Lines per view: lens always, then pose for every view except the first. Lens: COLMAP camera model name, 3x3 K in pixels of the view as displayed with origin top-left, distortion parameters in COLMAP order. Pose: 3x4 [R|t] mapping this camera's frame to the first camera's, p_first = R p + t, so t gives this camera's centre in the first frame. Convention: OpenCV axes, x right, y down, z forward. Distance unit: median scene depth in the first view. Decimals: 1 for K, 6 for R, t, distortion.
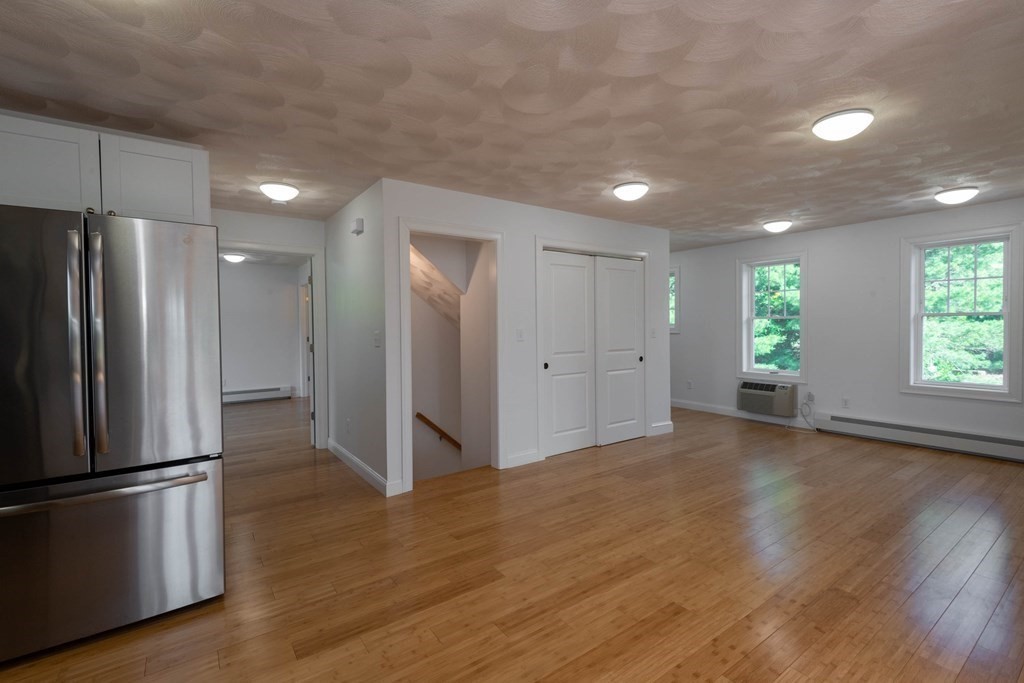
lens RADIAL K [[458.5, 0, 512.0], [0, 458.5, 341.5], [0, 0, 1]] dist [-0.000514, -0.000231]
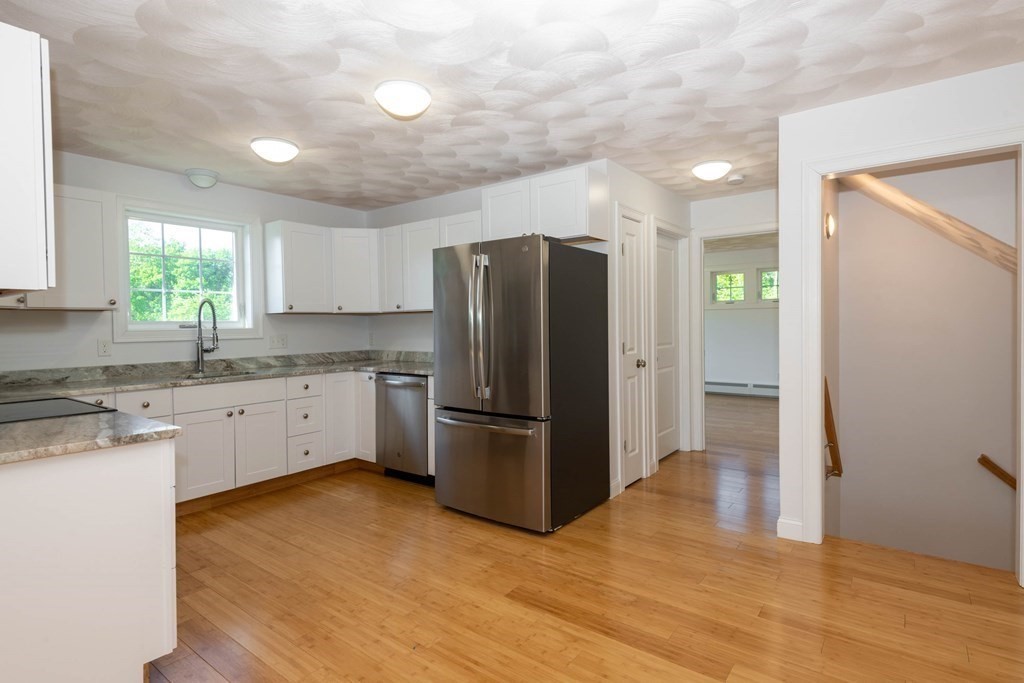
lens RADIAL K [[511.8, 0, 512.0], [0, 511.8, 341.5], [0, 0, 1]] dist [0.003937, 0.000181]
pose [[0.293968, 0.040984, -0.954936, 0.605203], [-0.022037, 0.999105, 0.036096, -0.011195], [0.955561, 0.010433, 0.294609, 0.478636]]
